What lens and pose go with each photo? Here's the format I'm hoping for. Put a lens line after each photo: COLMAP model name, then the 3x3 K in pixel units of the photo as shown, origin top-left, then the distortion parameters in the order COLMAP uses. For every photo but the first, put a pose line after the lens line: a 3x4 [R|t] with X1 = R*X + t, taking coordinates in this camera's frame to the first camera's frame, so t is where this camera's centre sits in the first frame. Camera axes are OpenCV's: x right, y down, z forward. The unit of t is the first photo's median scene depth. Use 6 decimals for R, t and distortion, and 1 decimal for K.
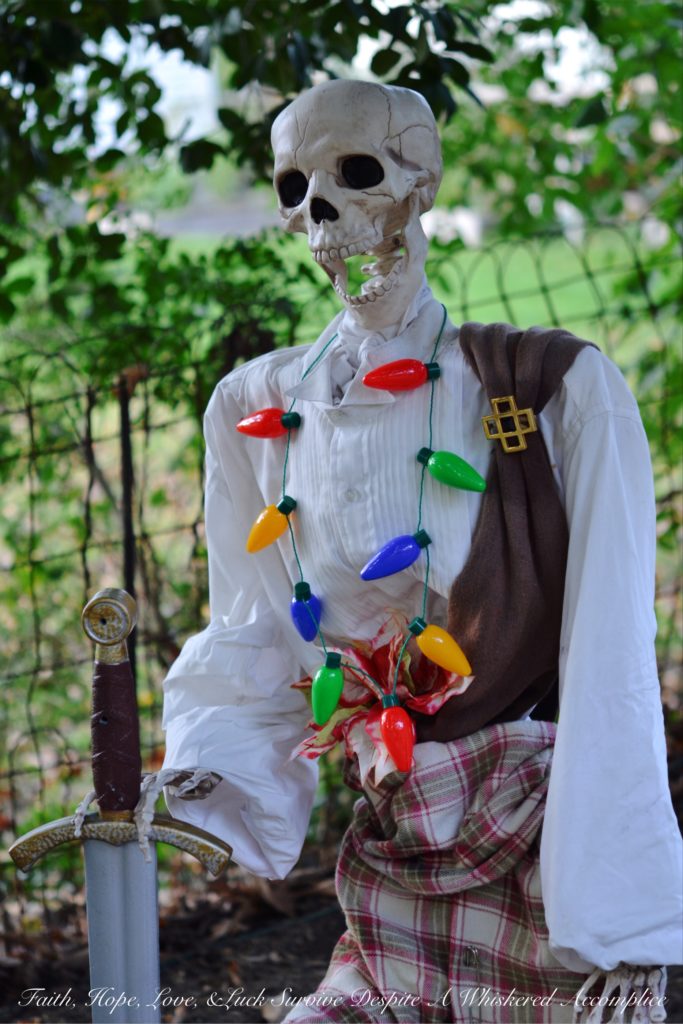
lens RADIAL K [[2664.1, 0, 341.5], [0, 2664.1, 512.0], [0, 0, 1]] dist [-0.004250, 0.004262]
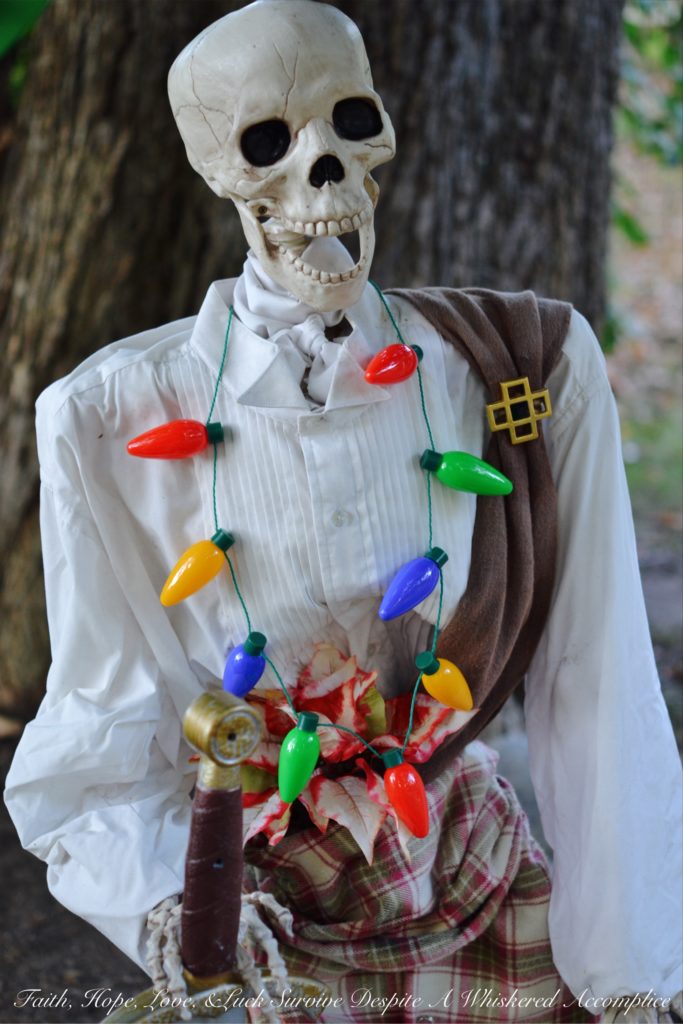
lens RADIAL K [[2664.1, 0, 341.5], [0, 2664.1, 512.0], [0, 0, 1]] dist [-0.004250, 0.004262]
pose [[0.744550, -0.144585, 0.651721, -0.524651], [0.094125, 0.989248, 0.111934, -0.099051], [-0.660897, -0.021997, 0.750154, 0.393838]]
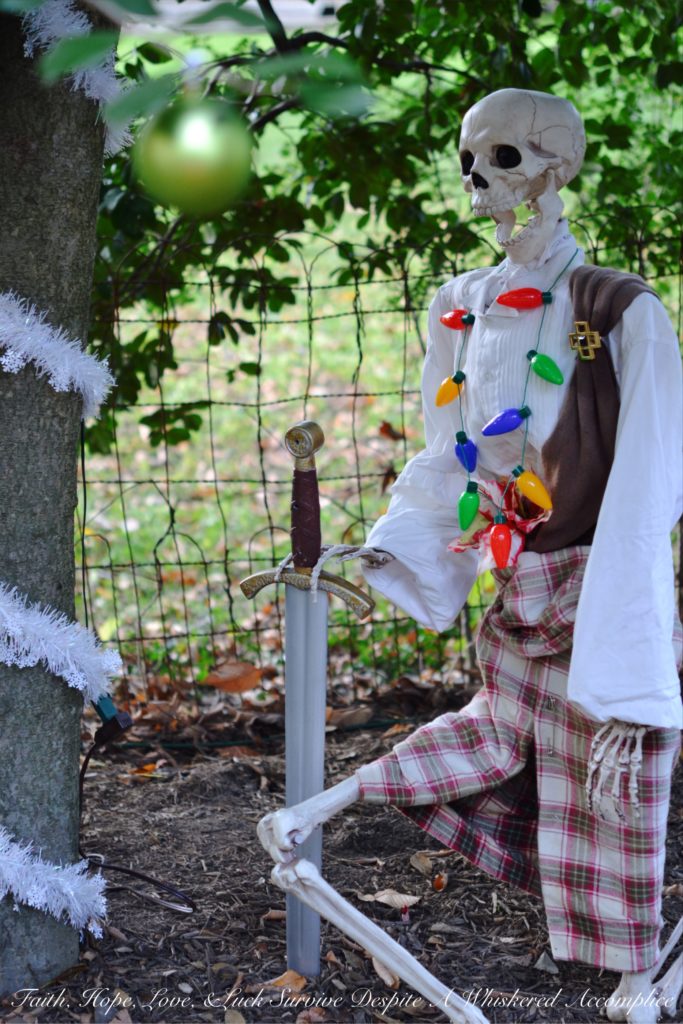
lens RADIAL K [[2664.1, 0, 341.5], [0, 2664.1, 512.0], [0, 0, 1]] dist [-0.004250, 0.004262]
pose [[0.934128, 0.130523, -0.332216, 0.423777], [-0.102895, 0.989701, 0.099519, -0.069924], [0.341785, -0.058780, 0.937938, -0.399454]]
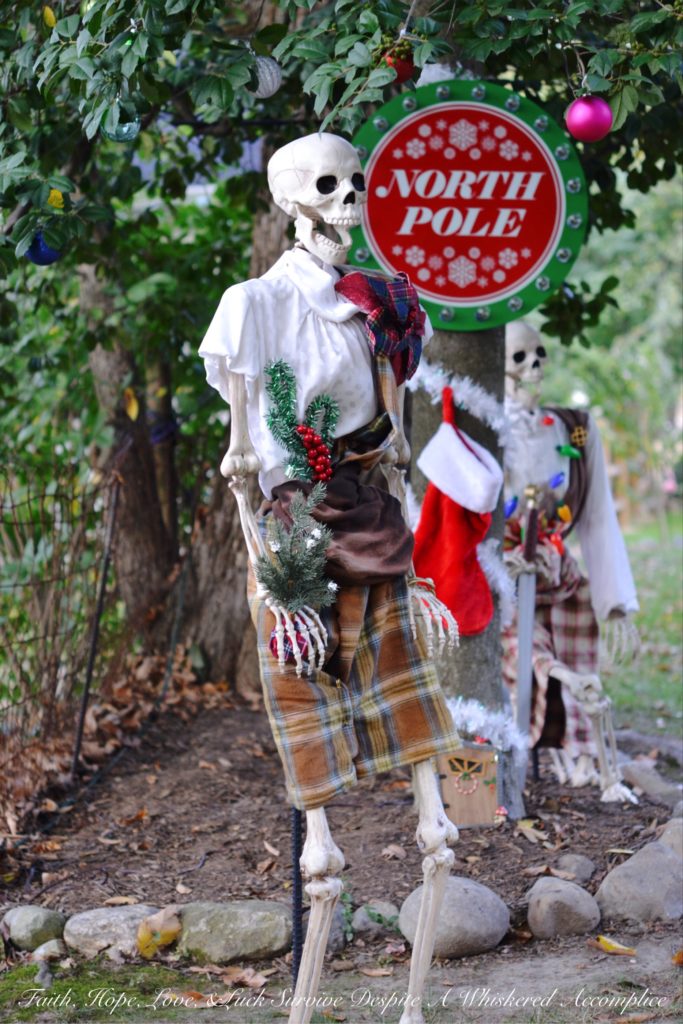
lens RADIAL K [[2664.1, 0, 341.5], [0, 2664.1, 512.0], [0, 0, 1]] dist [-0.004250, 0.004262]
pose [[0.586472, 0.014137, 0.809846, -2.499696], [0.129329, 0.985385, -0.110859, 0.345683], [-0.799578, 0.169752, 0.576072, -0.505356]]
